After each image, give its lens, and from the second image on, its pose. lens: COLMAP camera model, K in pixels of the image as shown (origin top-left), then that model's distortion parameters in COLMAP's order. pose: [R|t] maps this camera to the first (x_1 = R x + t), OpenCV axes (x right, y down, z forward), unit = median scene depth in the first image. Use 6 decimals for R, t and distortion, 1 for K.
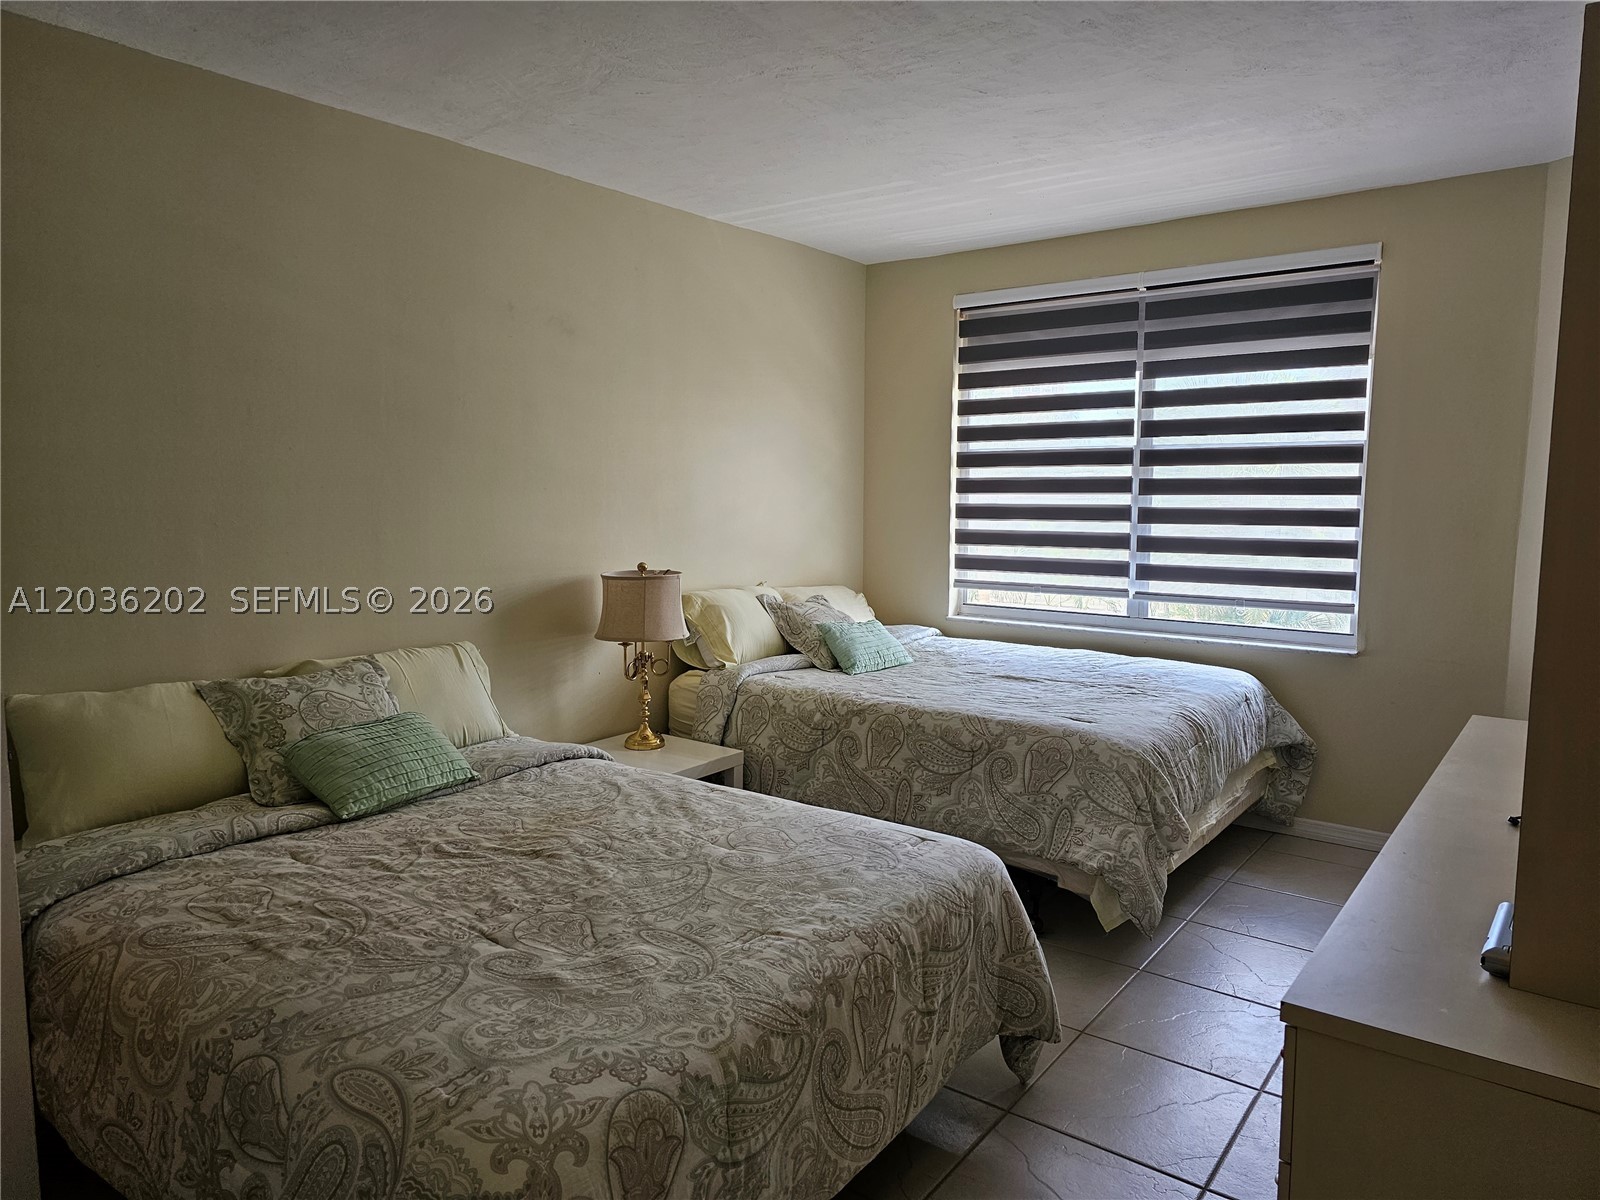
lens RADIAL K [[1047.4, 0, 804.7], [0, 1047.4, 598.9], [0, 0, 1]] dist [0.097936, -0.121849]
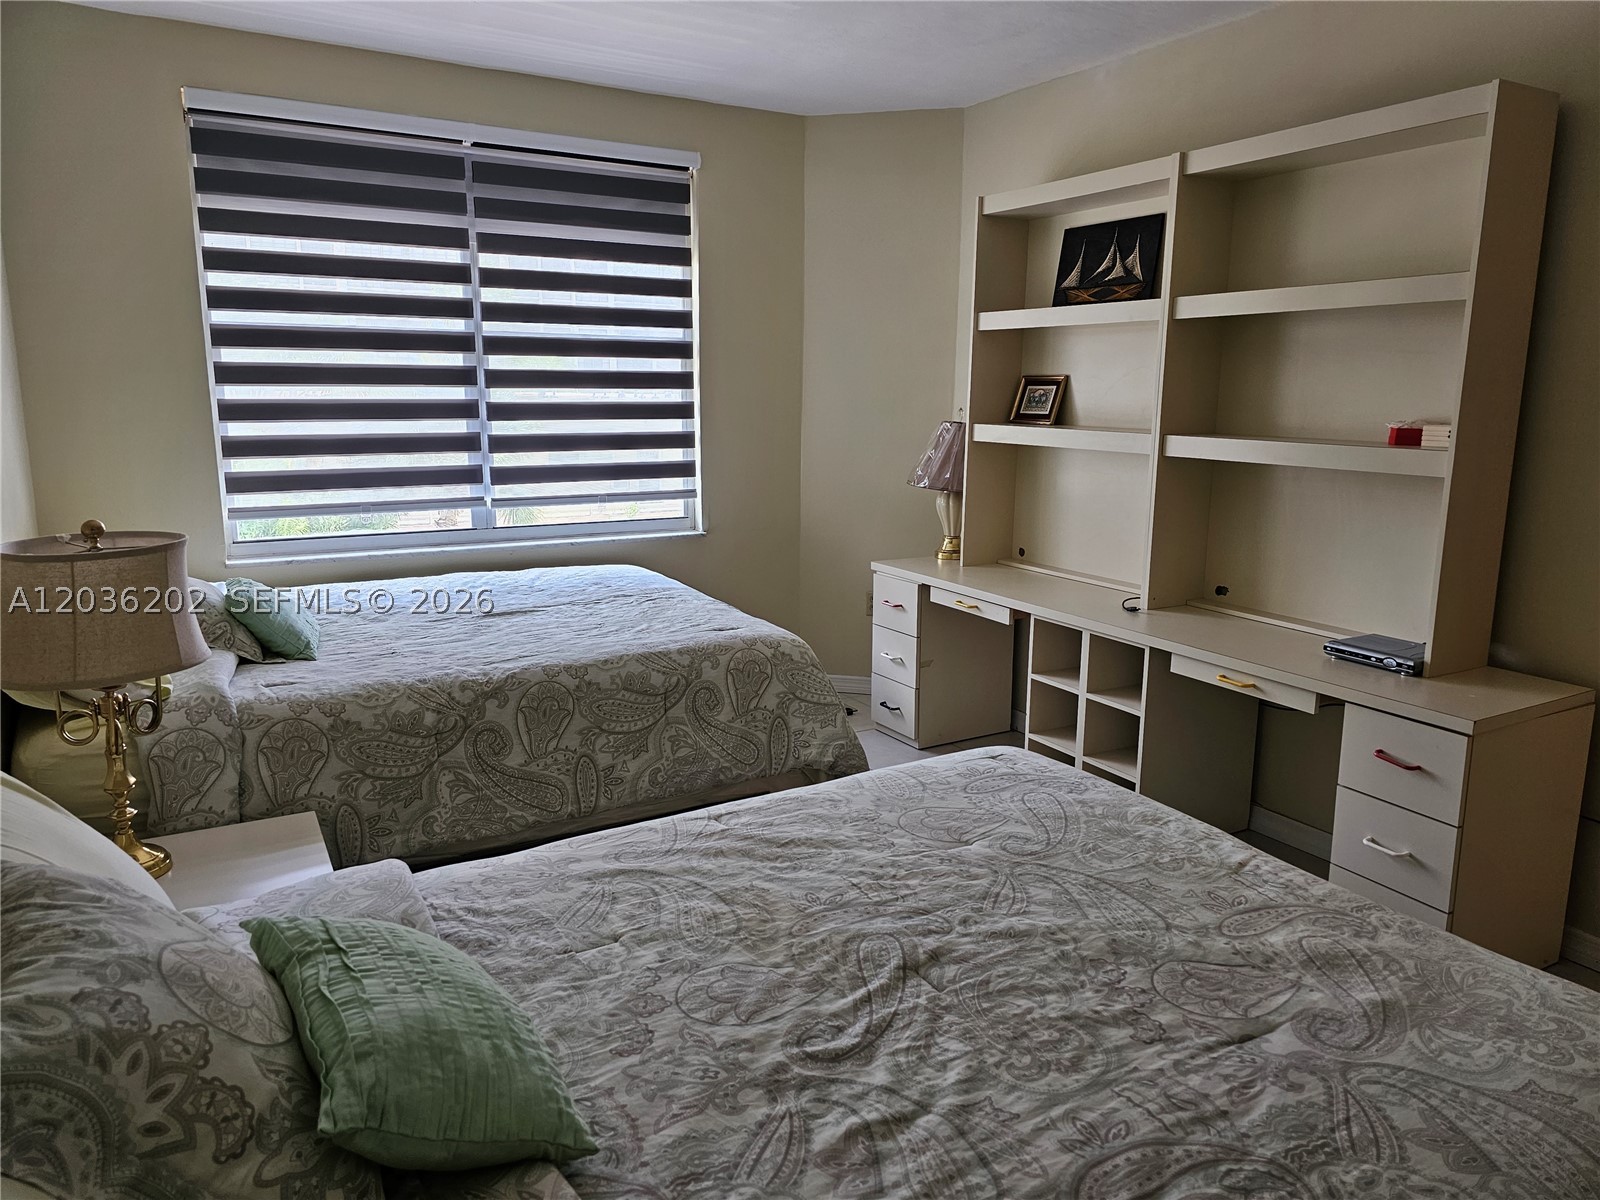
lens RADIAL K [[1068.3, 0, 796.4], [0, 1068.3, 581.4], [0, 0, 1]] dist [0.062433, -0.056474]
pose [[0.392523, -0.164448, 0.904921, -0.705146], [0.098126, 0.985758, 0.136574, -0.062554], [-0.914493, 0.035188, 0.403069, 0.700125]]
